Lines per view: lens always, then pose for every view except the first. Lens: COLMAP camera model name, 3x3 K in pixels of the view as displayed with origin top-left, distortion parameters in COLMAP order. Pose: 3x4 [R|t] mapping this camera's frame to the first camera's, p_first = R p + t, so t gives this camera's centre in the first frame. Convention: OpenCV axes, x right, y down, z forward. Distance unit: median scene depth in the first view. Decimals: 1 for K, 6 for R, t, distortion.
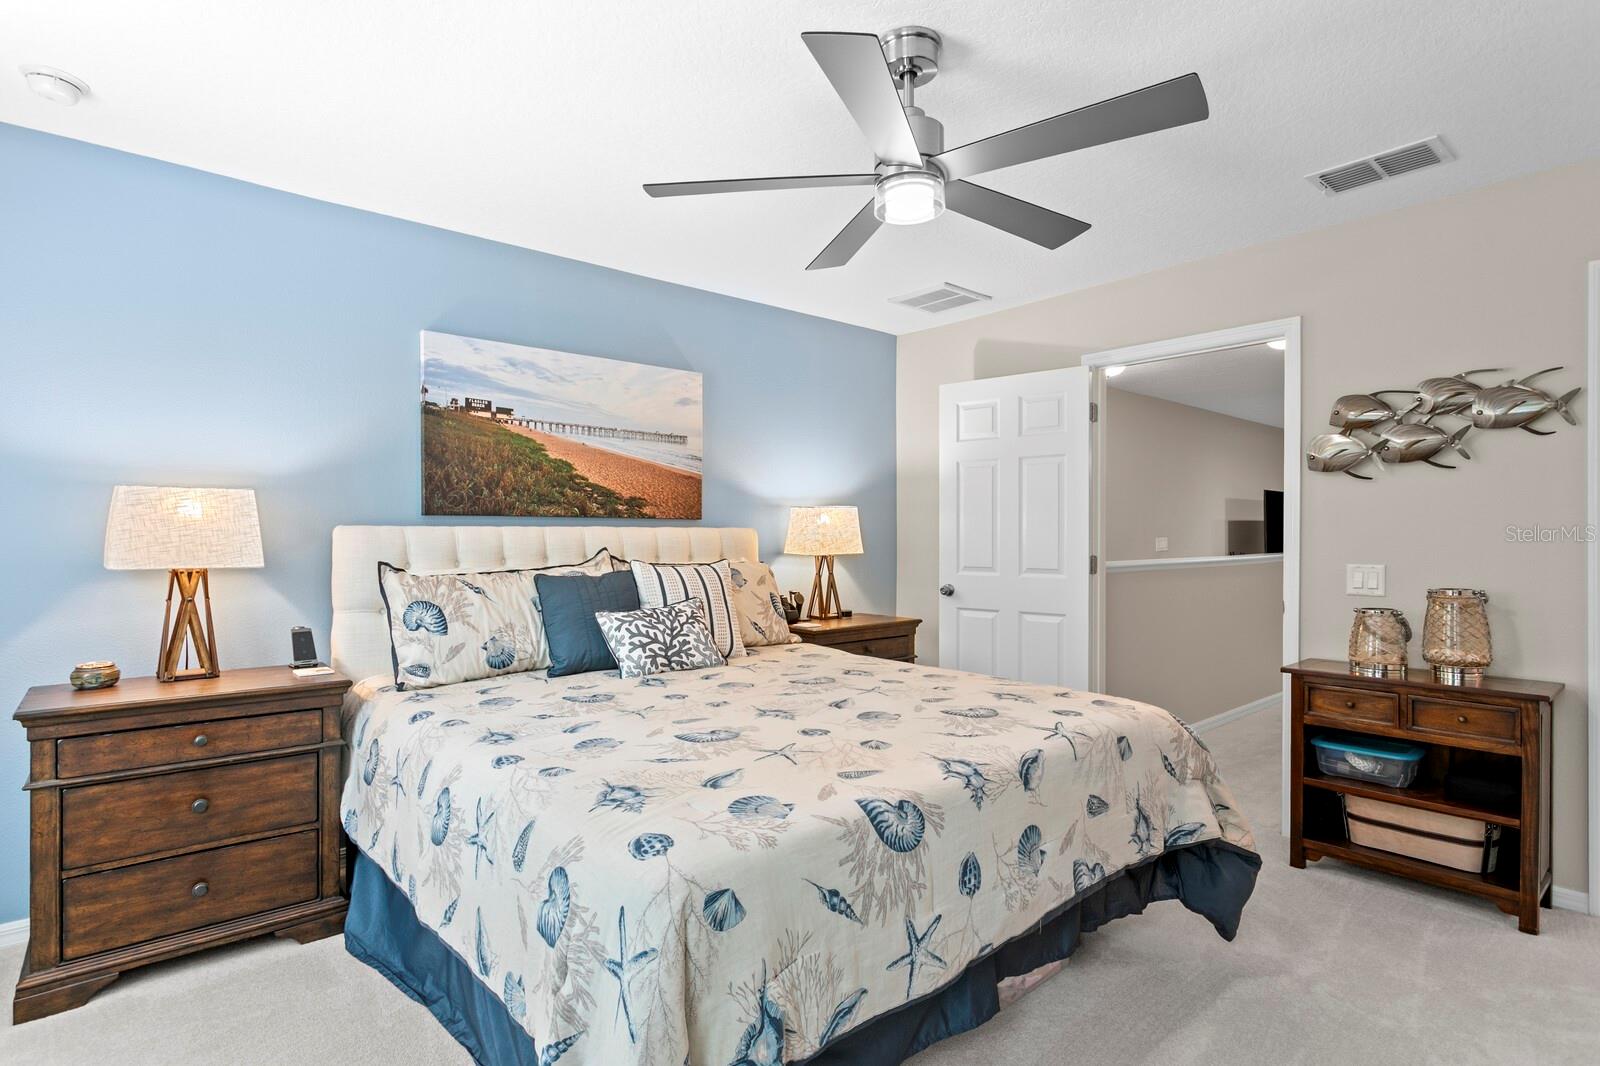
lens RADIAL K [[788.9, 0, 789.4], [0, 788.9, 533.8], [0, 0, 1]] dist [-0.014204, 0.006489]
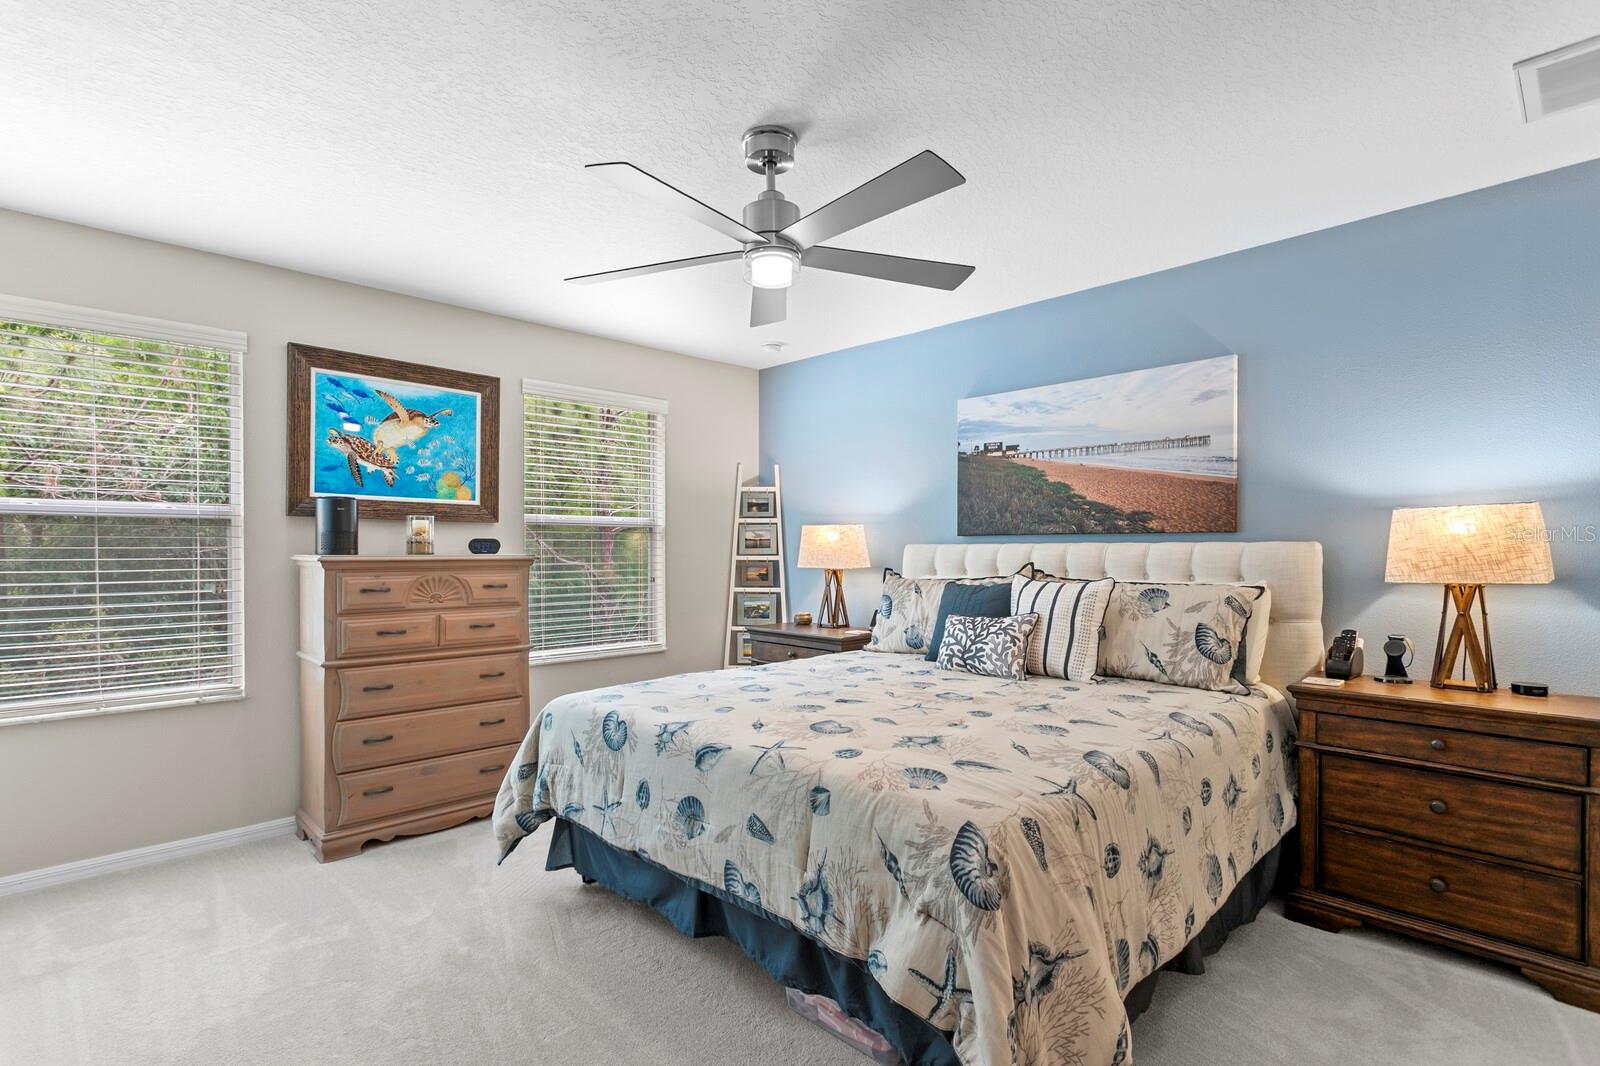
lens RADIAL K [[760.3, 0, 776.9], [0, 760.3, 558.5], [0, 0, 1]] dist [-0.000534, 0.003340]
pose [[0.068360, 0.014127, -0.997561, 0.778976], [0.002681, 0.999894, 0.014344, -0.004076], [0.997657, -0.003655, 0.068315, 0.558390]]
